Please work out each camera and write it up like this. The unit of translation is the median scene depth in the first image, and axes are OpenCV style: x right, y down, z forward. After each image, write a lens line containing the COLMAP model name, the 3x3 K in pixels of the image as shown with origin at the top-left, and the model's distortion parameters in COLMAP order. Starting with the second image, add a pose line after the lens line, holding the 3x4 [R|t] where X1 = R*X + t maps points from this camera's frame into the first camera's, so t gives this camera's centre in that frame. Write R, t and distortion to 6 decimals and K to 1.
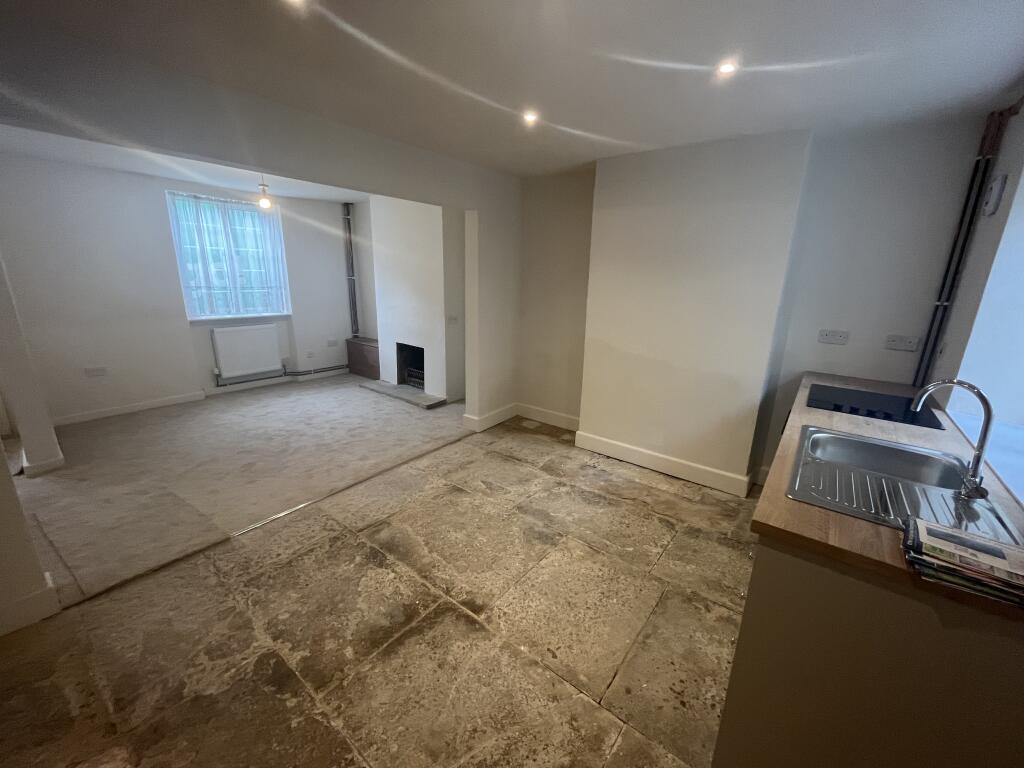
lens RADIAL K [[413.2, 0, 512.1], [0, 413.2, 381.6], [0, 0, 1]] dist [-0.001994, -0.000022]
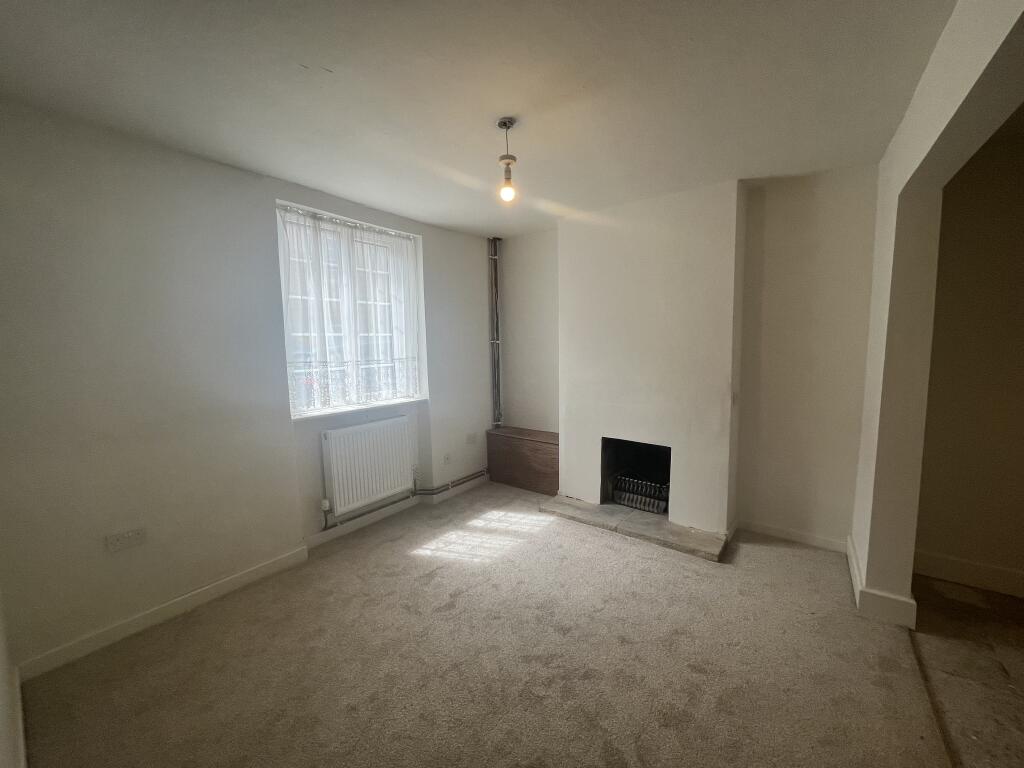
lens RADIAL K [[413.2, 0, 512.1], [0, 413.2, 381.6], [0, 0, 1]] dist [-0.001994, -0.000022]
pose [[0.998979, -0.040534, 0.019969, -0.734557], [0.043179, 0.986571, -0.157519, -0.147040], [-0.013316, 0.158221, 0.987314, 0.636891]]
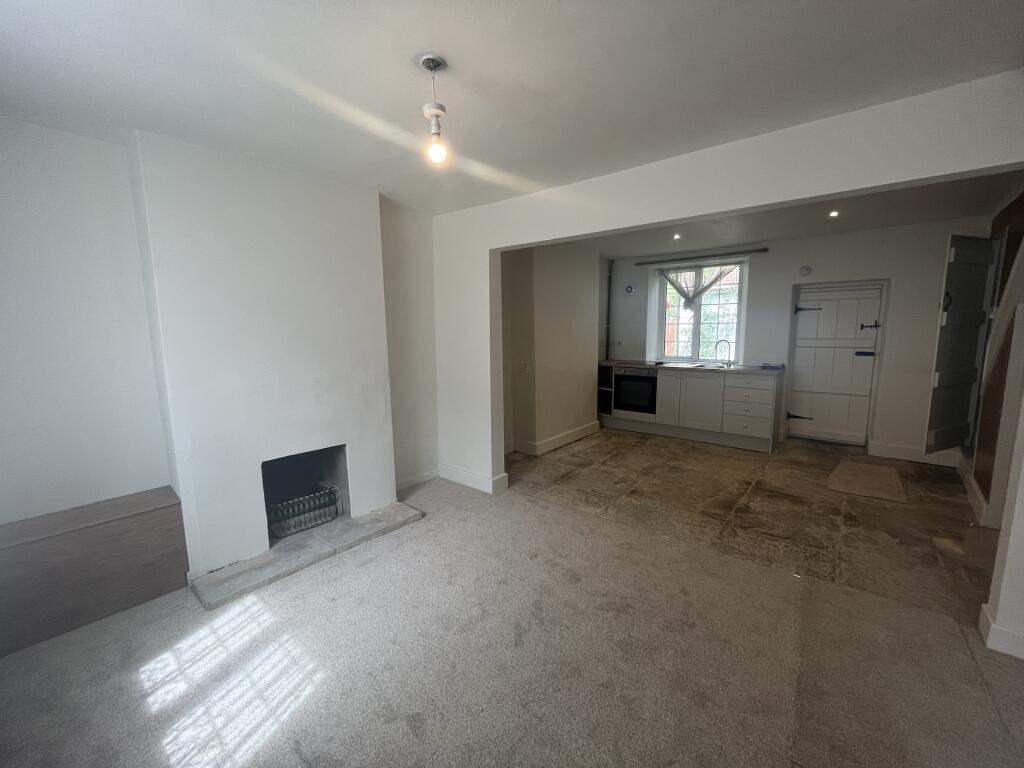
lens RADIAL K [[413.2, 0, 512.1], [0, 413.2, 381.6], [0, 0, 1]] dist [-0.001994, -0.000022]
pose [[0.035793, -0.155117, 0.987247, -1.250226], [0.267721, 0.953260, 0.140070, -0.298705], [-0.962831, 0.259294, 0.075648, 1.144485]]
